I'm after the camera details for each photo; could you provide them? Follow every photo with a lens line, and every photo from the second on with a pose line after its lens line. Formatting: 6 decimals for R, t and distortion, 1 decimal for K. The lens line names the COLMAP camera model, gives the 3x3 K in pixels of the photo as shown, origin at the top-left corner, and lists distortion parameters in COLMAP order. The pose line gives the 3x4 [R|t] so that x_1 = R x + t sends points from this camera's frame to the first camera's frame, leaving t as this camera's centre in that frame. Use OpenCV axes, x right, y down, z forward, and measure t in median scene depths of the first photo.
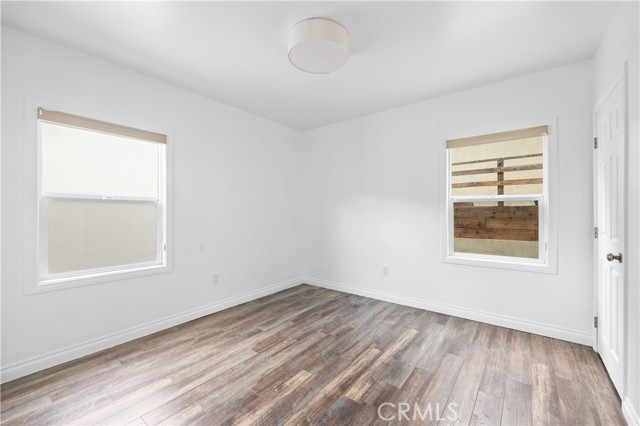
lens RADIAL K [[254.6, 0, 320.0], [0, 254.6, 213.0], [0, 0, 1]] dist [-0.001199, -0.000129]
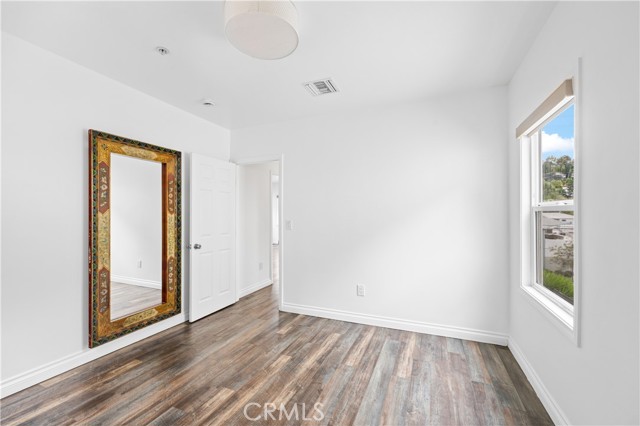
lens RADIAL K [[254.6, 0, 320.0], [0, 254.6, 213.0], [0, 0, 1]] dist [-0.001199, -0.000129]
pose [[-0.962389, -0.000042, -0.271676, 0.038854], [0.000648, 0.999997, -0.002451, -0.036455], [0.271675, -0.002535, -0.962386, 1.997388]]
